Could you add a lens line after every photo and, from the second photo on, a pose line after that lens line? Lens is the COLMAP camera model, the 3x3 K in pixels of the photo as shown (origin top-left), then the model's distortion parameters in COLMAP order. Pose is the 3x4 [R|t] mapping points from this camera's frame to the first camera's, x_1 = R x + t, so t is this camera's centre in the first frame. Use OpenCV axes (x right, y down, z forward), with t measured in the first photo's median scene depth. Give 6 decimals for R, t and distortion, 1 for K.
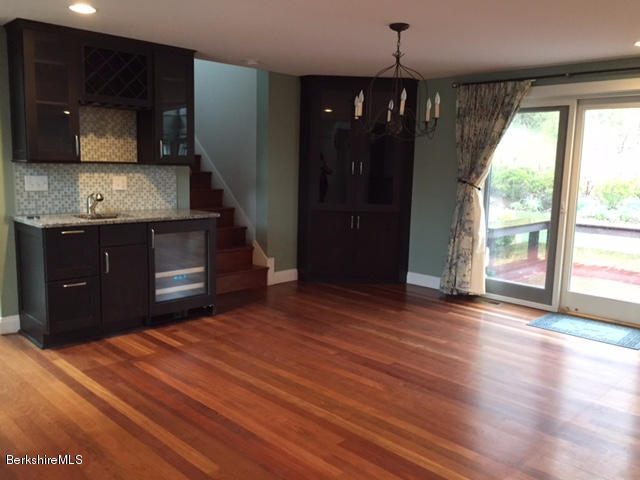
lens RADIAL K [[552.7, 0, 320.0], [0, 552.7, 240.0], [0, 0, 1]] dist [0.085665, -0.125711]
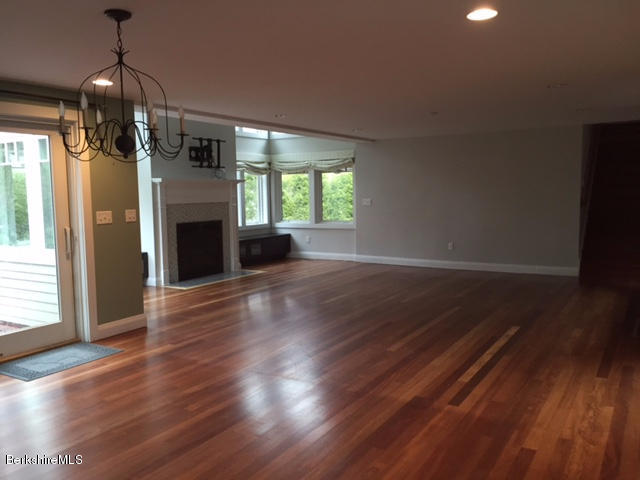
lens RADIAL K [[539.8, 0, 320.0], [0, 539.8, 240.0], [0, 0, 1]] dist [0.074108, 0.000164]
pose [[-0.231595, -0.107248, 0.966882, -0.524311], [0.144218, 0.979137, 0.143151, -0.114361], [-0.962063, 0.172594, -0.211296, 0.729566]]
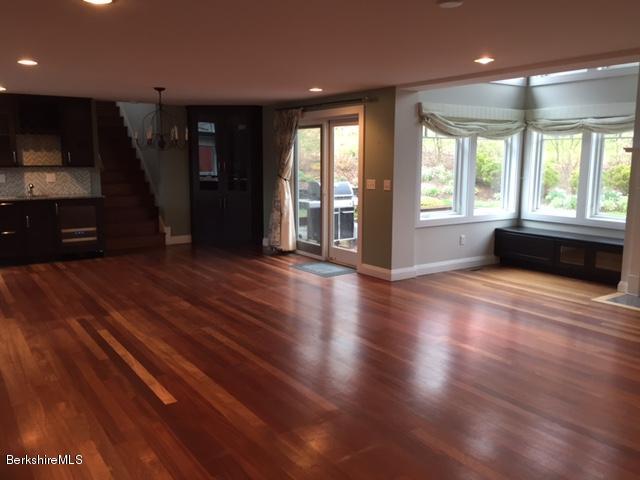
lens RADIAL K [[552.7, 0, 320.0], [0, 552.7, 240.0], [0, 0, 1]] dist [0.085665, -0.125711]
pose [[0.981850, 0.008116, -0.189487, 0.765121], [-0.006814, 0.999949, 0.007521, 0.068261], [0.189538, -0.006093, 0.981854, -0.518370]]
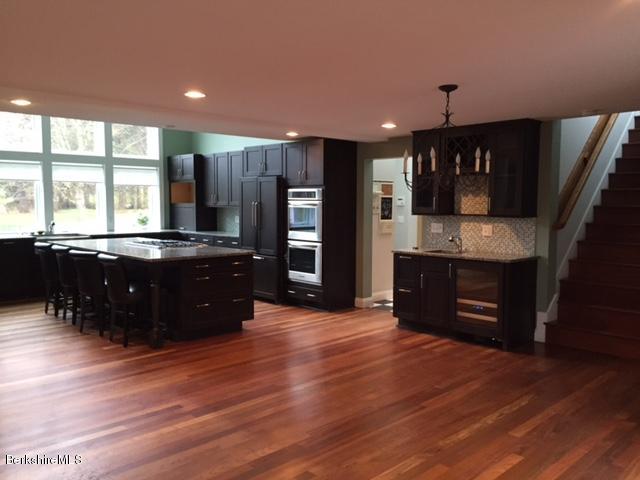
lens RADIAL K [[552.7, 0, 320.0], [0, 552.7, 240.0], [0, 0, 1]] dist [0.085665, -0.125711]
pose [[-0.018345, 0.047604, -0.998698, 0.936491], [-0.142394, 0.988560, 0.049737, -0.088000], [0.989640, 0.143121, -0.011356, 0.625376]]
